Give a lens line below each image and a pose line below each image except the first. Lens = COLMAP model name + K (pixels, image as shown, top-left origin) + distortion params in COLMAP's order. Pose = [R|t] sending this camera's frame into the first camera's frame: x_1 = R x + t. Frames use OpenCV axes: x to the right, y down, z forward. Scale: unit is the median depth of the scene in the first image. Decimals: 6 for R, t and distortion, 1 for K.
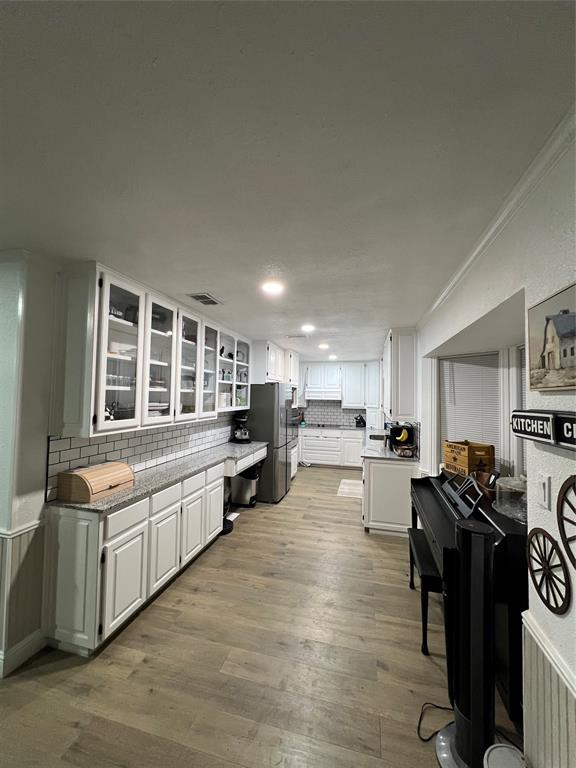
lens RADIAL K [[306.5, 0, 287.4], [0, 306.5, 384.8], [0, 0, 1]] dist [-0.001032, 0.000074]
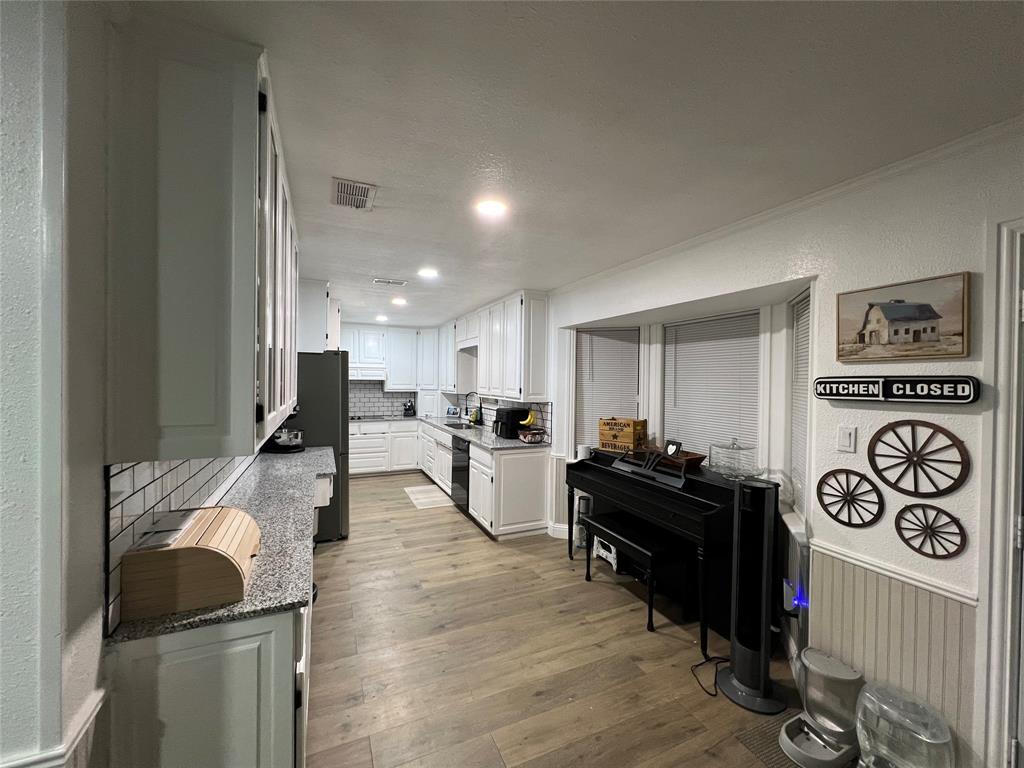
lens RADIAL K [[408.6, 0, 509.3], [0, 408.6, 386.5], [0, 0, 1]] dist [-0.001032, 0.000074]
pose [[0.776249, -0.016795, 0.630203, -0.406483], [-0.020595, 0.998436, 0.051975, 0.019979], [-0.630090, -0.053324, 0.774689, 0.176110]]
